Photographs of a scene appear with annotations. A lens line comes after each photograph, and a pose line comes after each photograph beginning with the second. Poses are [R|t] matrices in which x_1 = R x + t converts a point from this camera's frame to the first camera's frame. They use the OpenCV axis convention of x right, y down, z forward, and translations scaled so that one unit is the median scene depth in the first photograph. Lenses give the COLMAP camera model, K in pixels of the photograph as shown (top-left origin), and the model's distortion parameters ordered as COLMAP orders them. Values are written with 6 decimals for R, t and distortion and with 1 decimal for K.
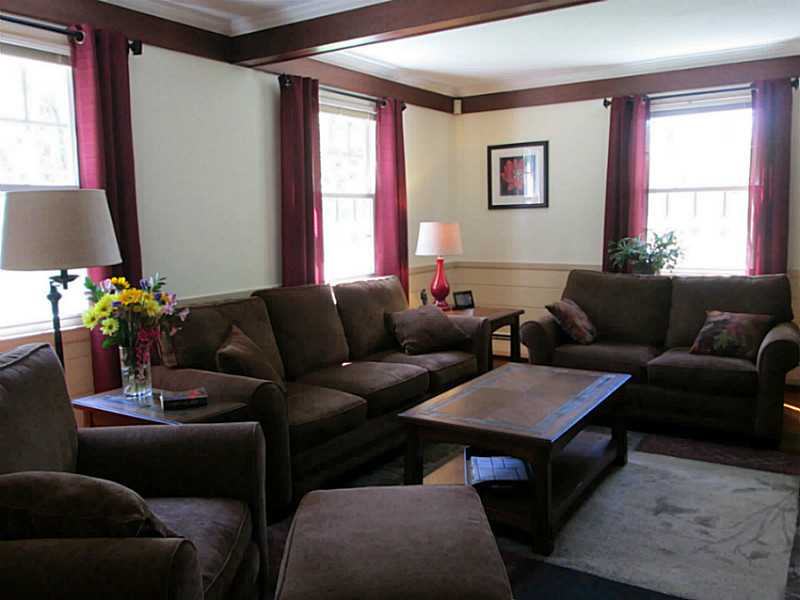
lens RADIAL K [[668.2, 0, 400.0], [0, 668.2, 300.0], [0, 0, 1]] dist [-0.013689, 0.005017]
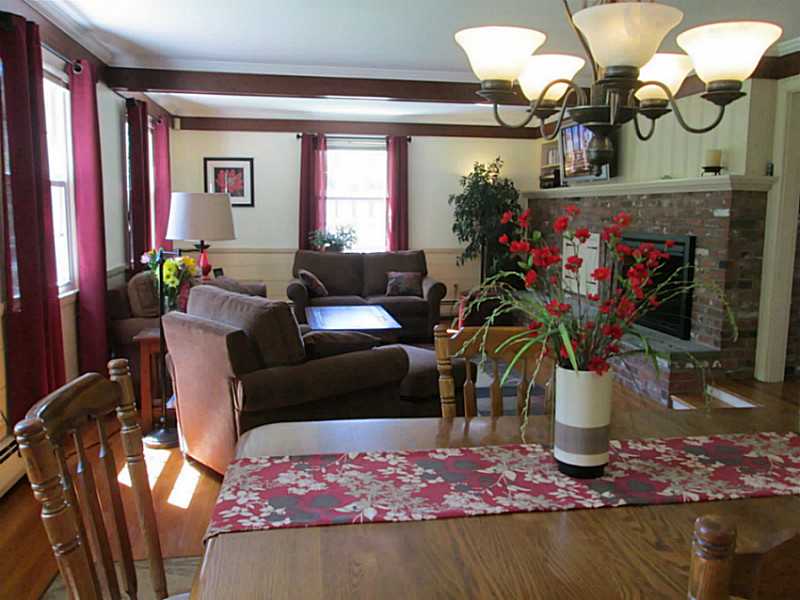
lens RADIAL K [[665.2, 0, 400.0], [0, 665.2, 300.0], [0, 0, 1]] dist [-0.023554, -0.004503]
pose [[0.739584, -0.062077, 0.670196, -0.546005], [0.060199, 0.997848, 0.025994, 0.037805], [-0.670367, 0.021121, 0.741729, -0.225968]]
